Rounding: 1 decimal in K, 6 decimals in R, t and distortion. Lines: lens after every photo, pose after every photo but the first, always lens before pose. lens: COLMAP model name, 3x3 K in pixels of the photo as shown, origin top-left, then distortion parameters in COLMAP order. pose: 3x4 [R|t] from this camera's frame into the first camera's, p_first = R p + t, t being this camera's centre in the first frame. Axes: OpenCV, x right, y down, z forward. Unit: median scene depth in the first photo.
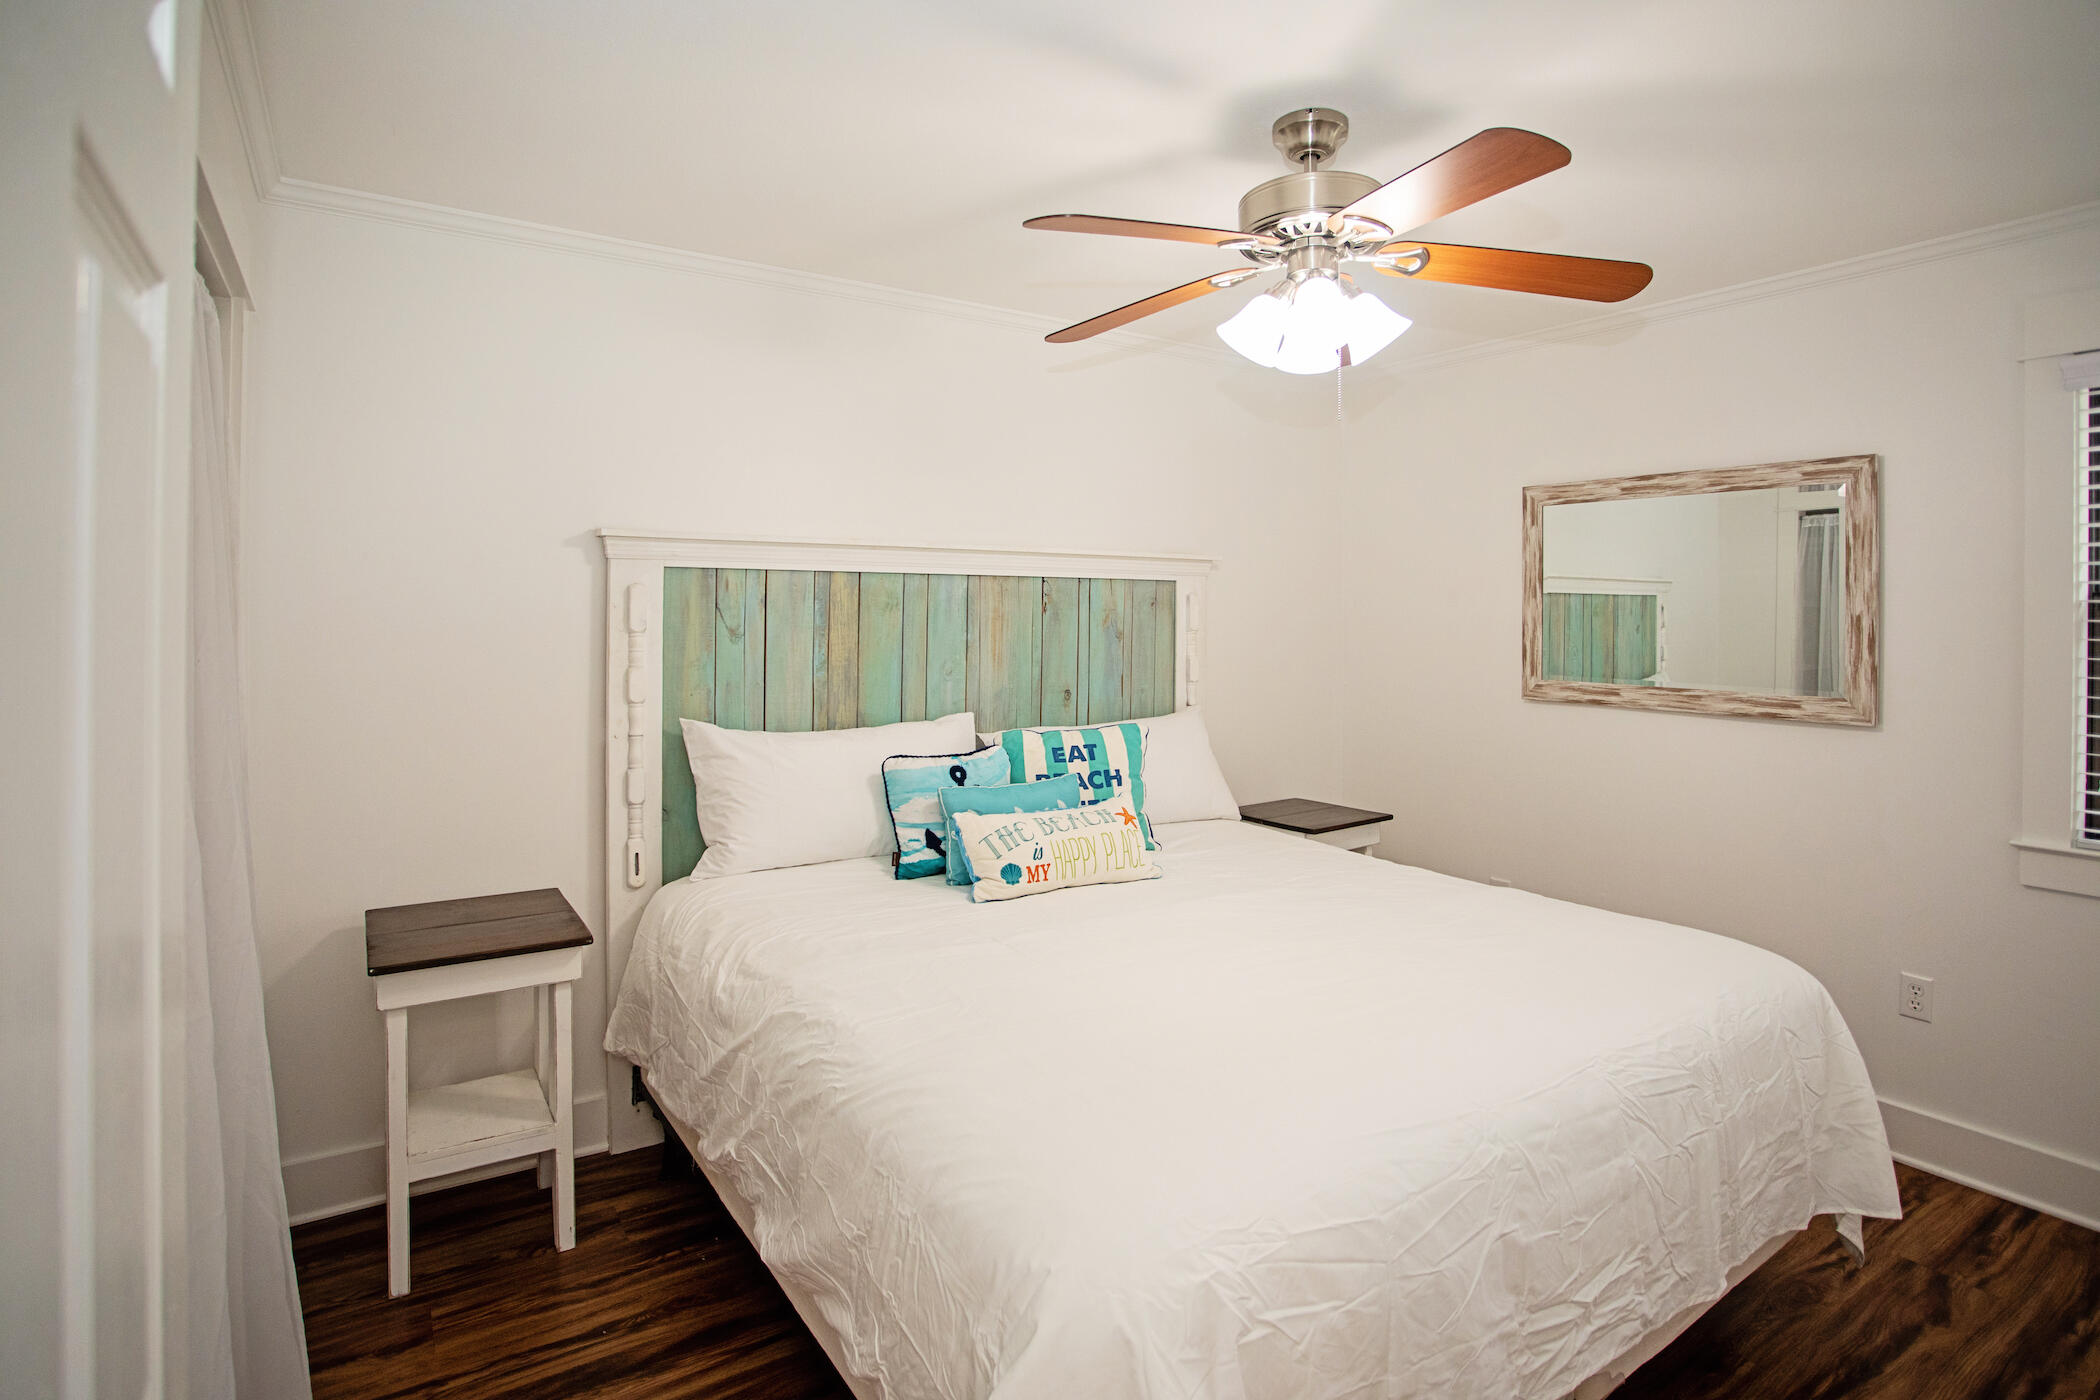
lens RADIAL K [[1078.7, 0, 1066.5], [0, 1078.7, 619.2], [0, 0, 1]] dist [-0.071681, 0.030454]
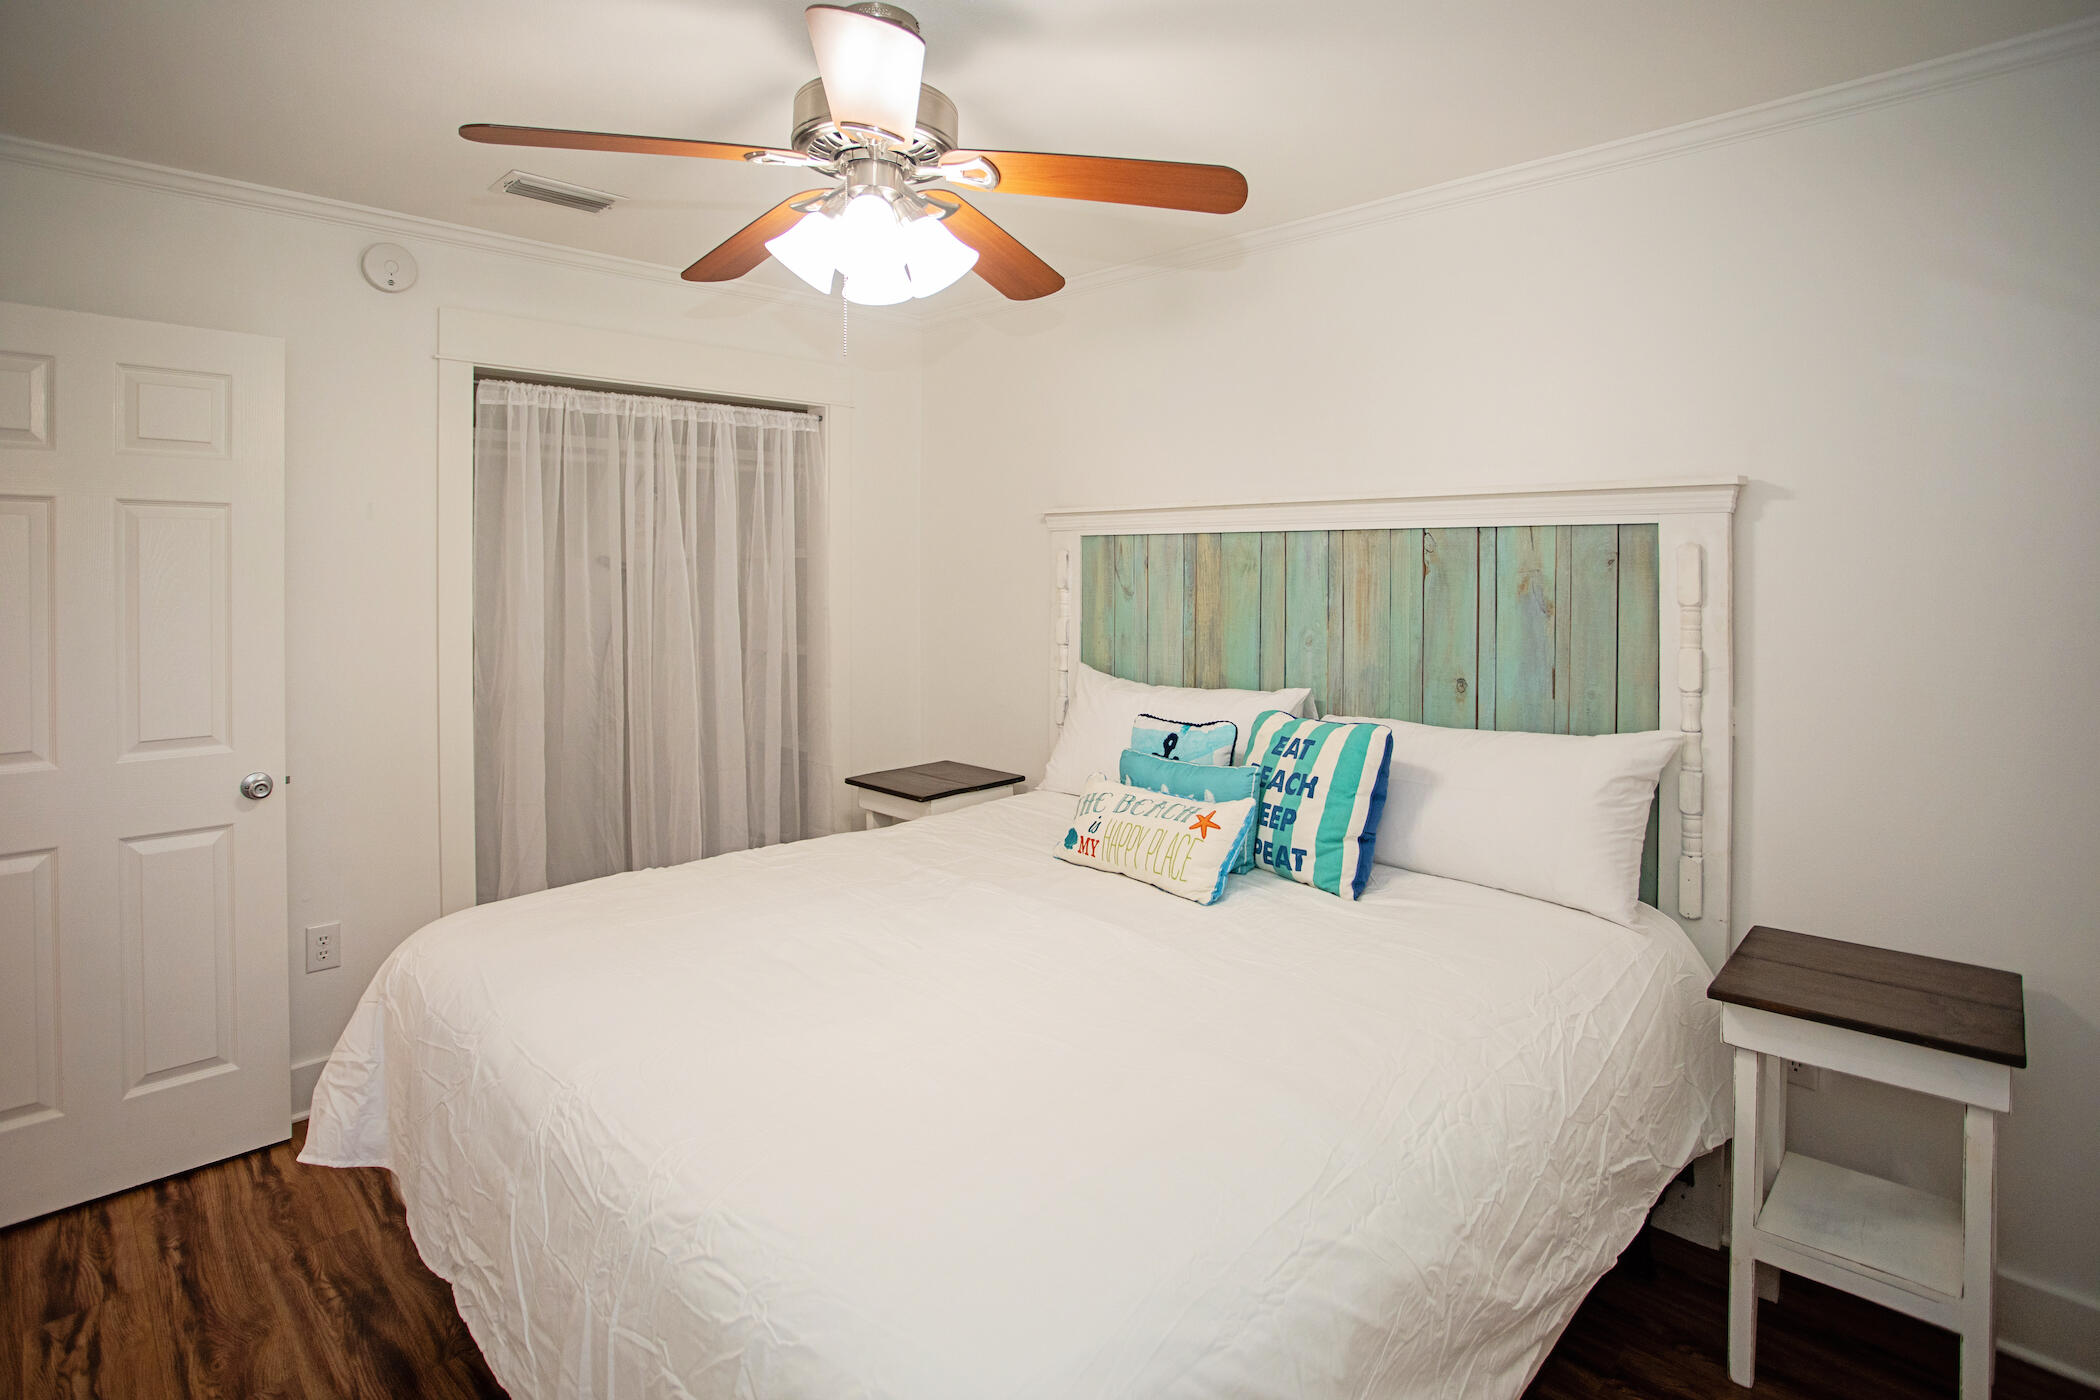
lens RADIAL K [[1113.8, 0, 1055.2], [0, 1113.8, 585.5], [0, 0, 1]] dist [-0.073293, 0.019700]
pose [[0.190423, 0.012016, -0.981629, 0.791248], [-0.009146, 0.999903, 0.010465, -0.004532], [0.981659, 0.006985, 0.190515, 0.662669]]
